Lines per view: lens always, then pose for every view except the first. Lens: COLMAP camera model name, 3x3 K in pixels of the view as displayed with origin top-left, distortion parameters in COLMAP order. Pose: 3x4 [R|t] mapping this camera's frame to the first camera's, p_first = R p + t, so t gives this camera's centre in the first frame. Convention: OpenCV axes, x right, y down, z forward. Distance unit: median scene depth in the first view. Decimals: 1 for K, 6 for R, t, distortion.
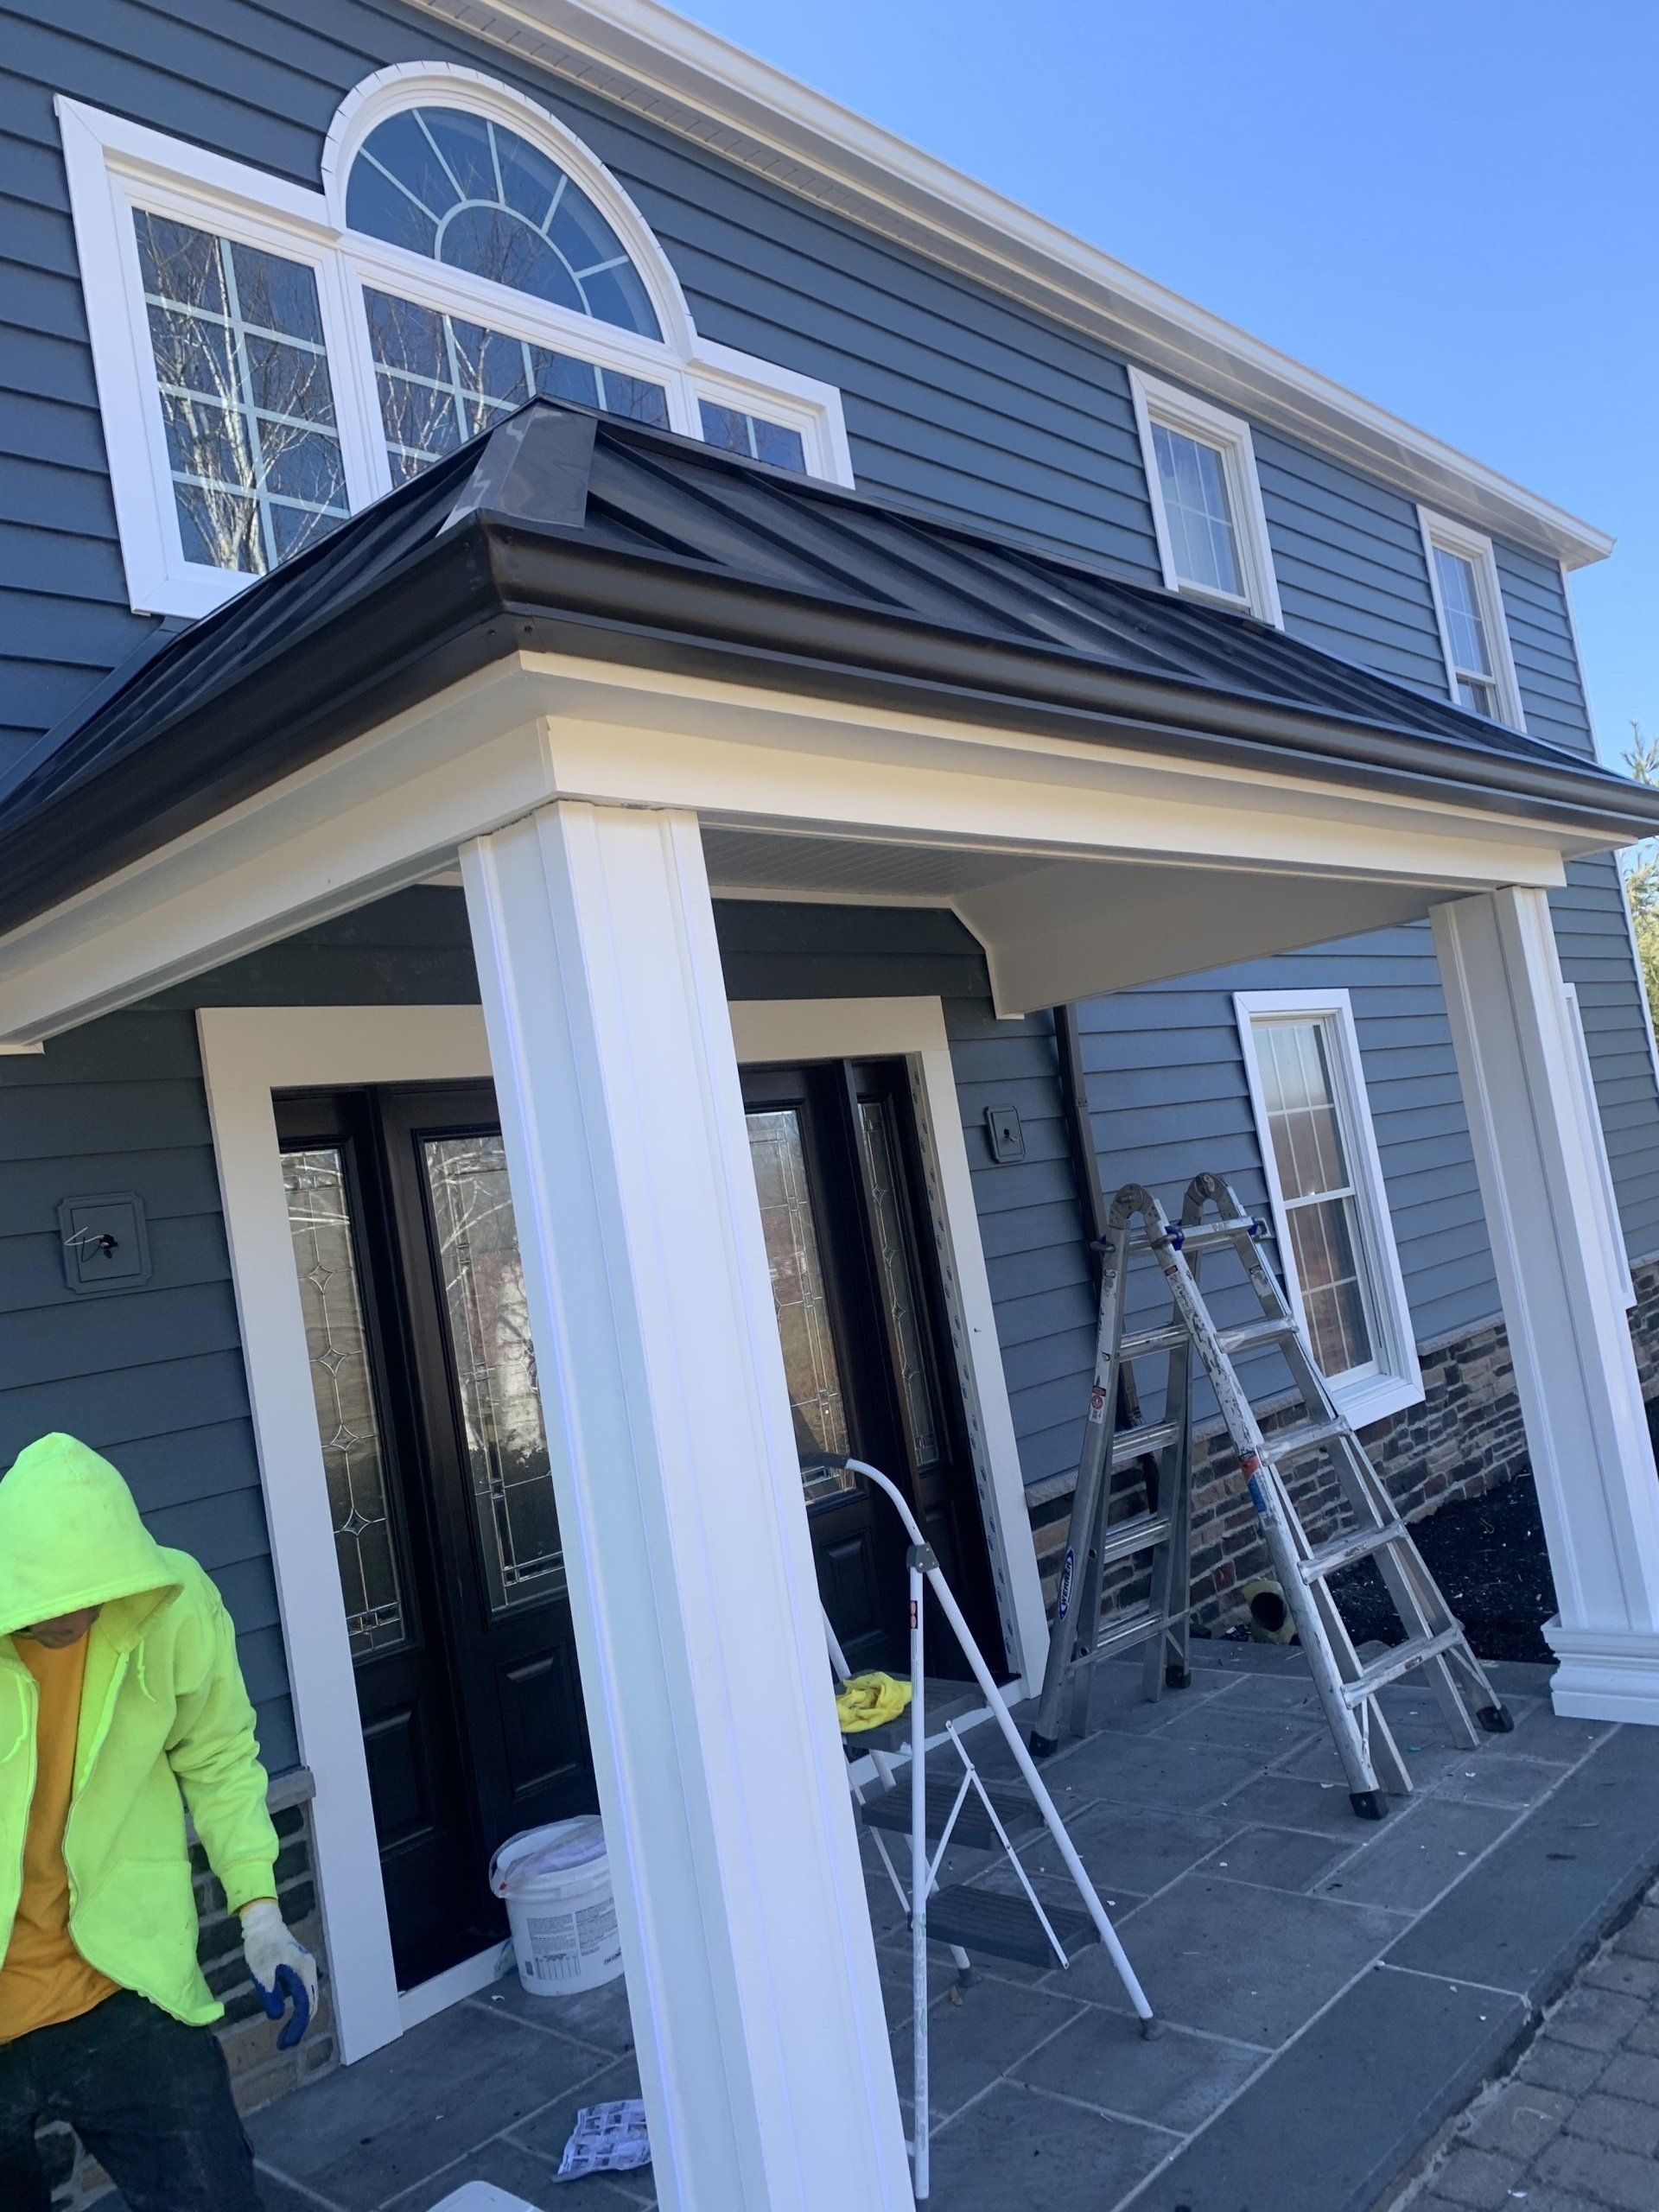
lens RADIAL K [[1671.7, 0, 829.5], [0, 1671.7, 1106.0], [0, 0, 1]] dist [0.042560, -0.030044]
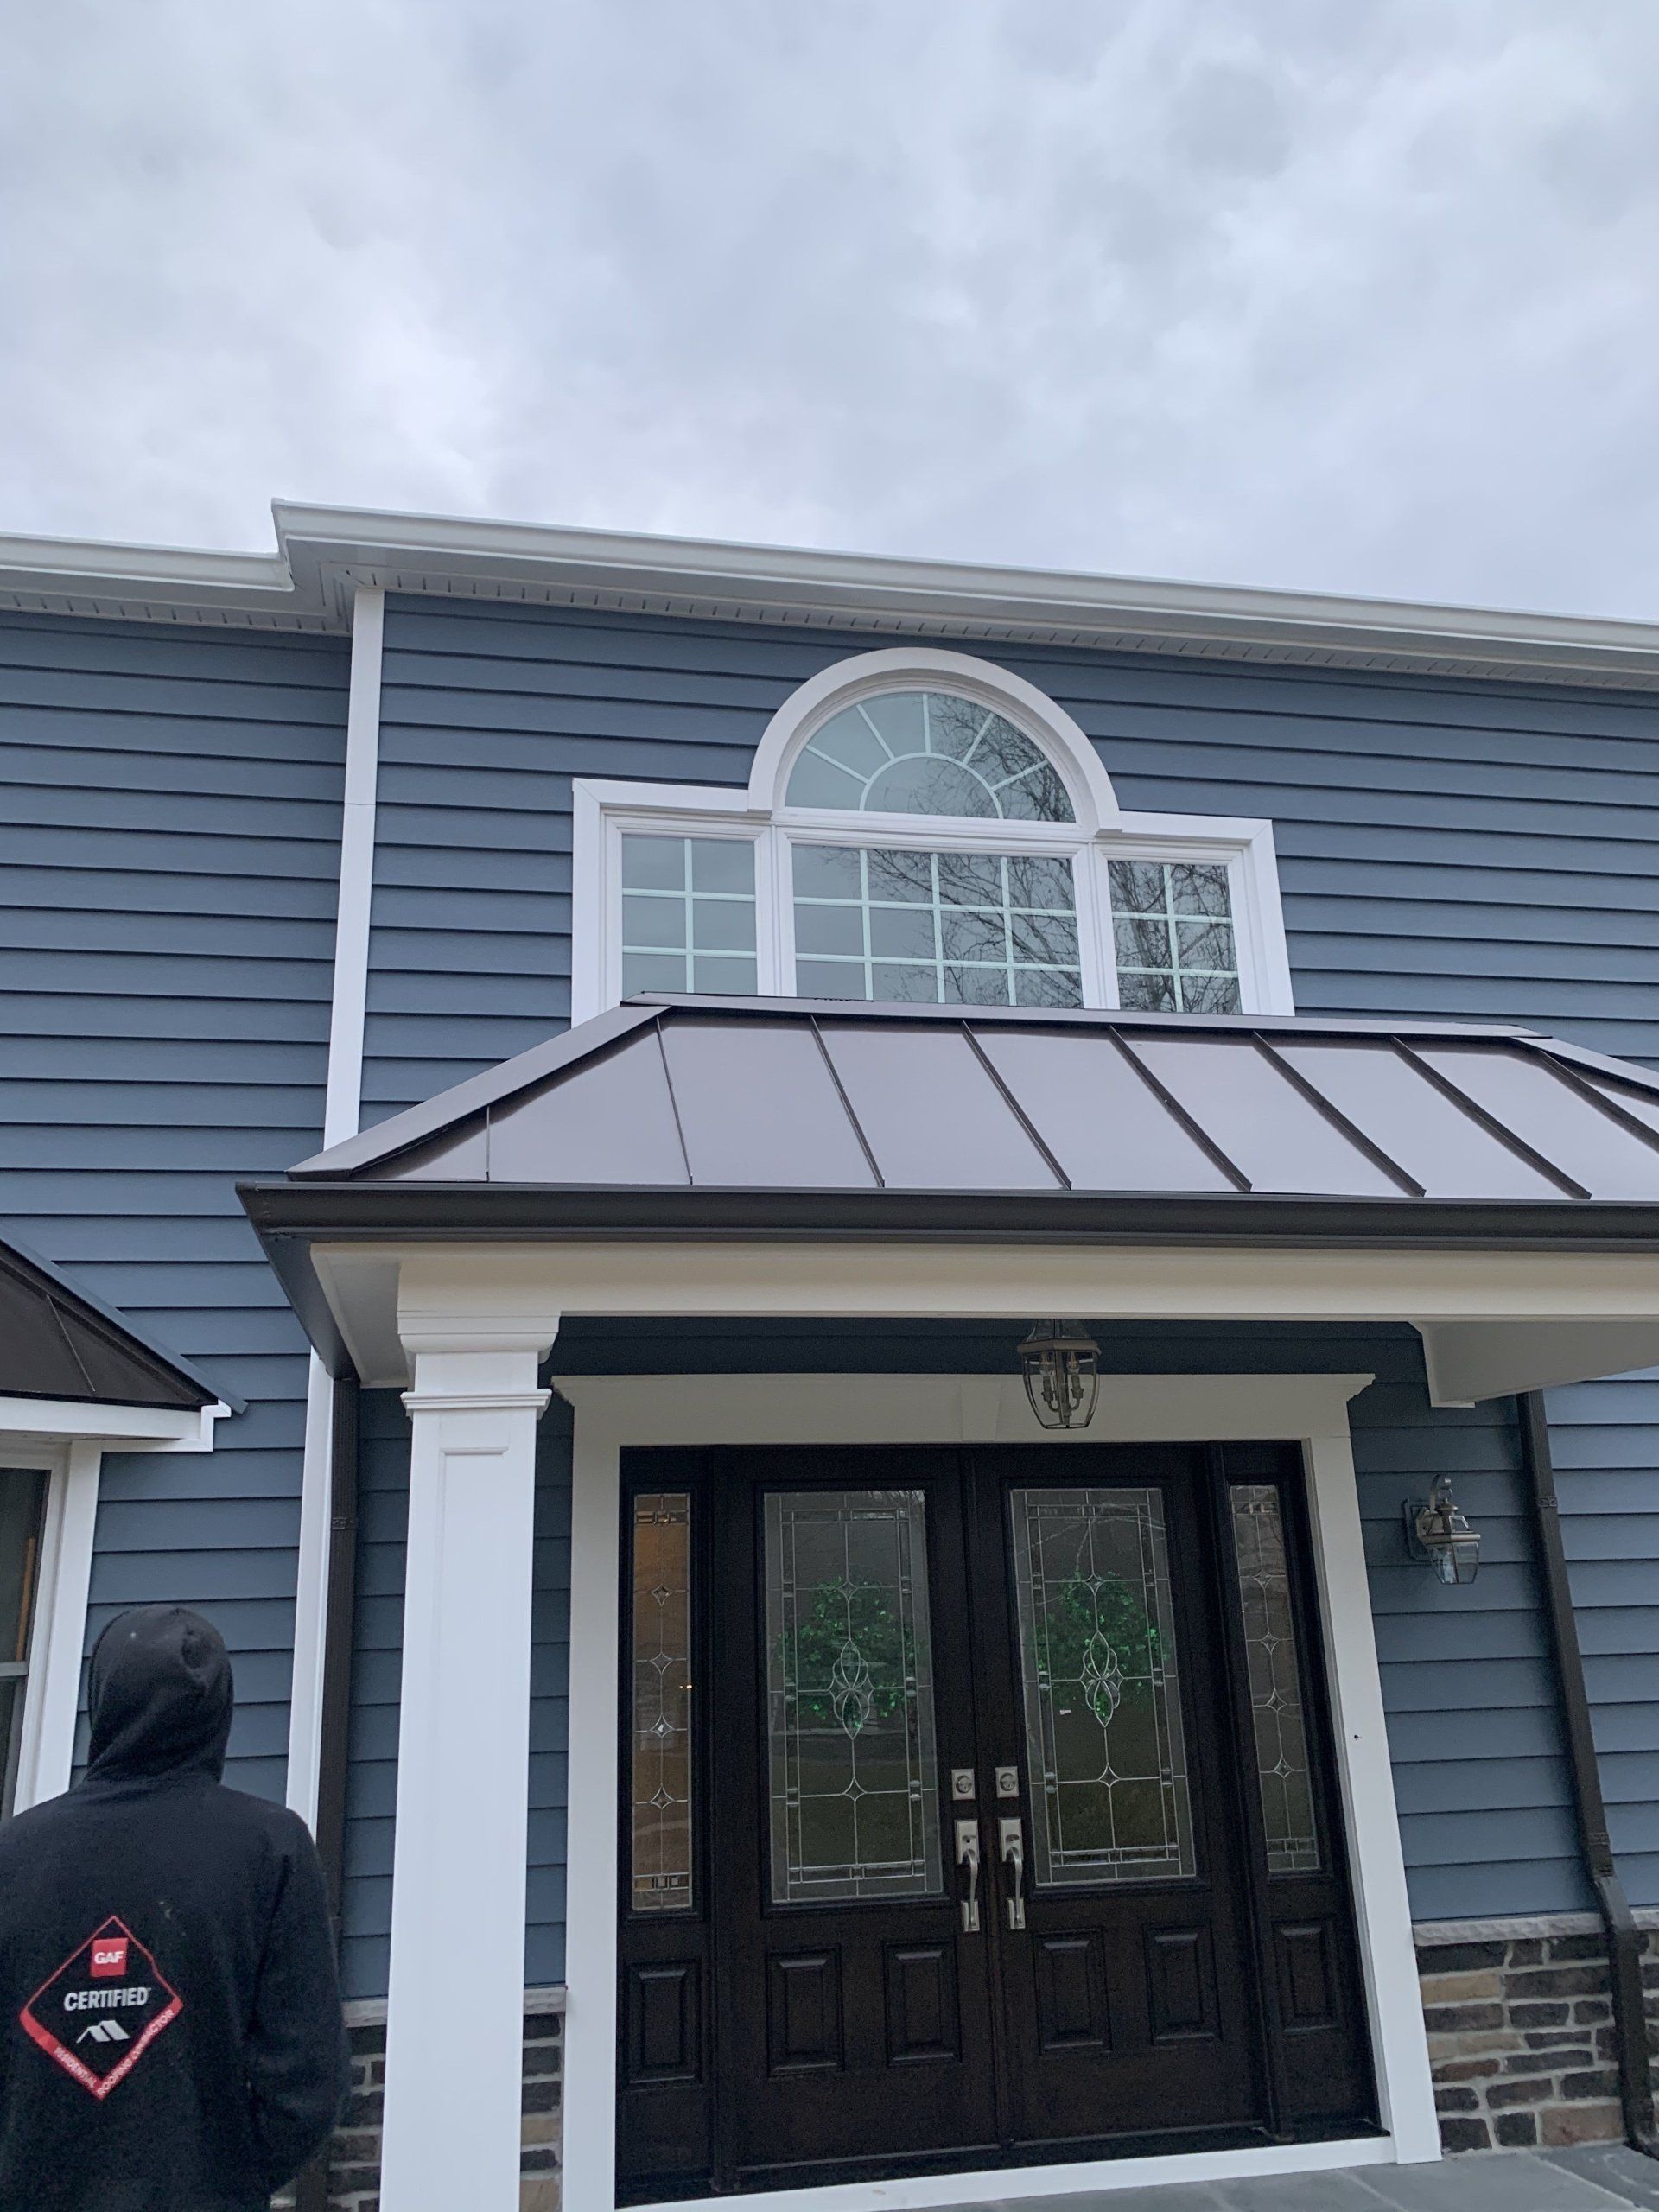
lens RADIAL K [[1671.7, 0, 829.5], [0, 1671.7, 1106.0], [0, 0, 1]] dist [0.042560, -0.030044]
pose [[0.802232, -0.048357, -0.595051, 0.439938], [-0.054571, 0.986602, -0.153748, -0.059433], [0.594513, 0.155815, 0.788844, -0.009499]]
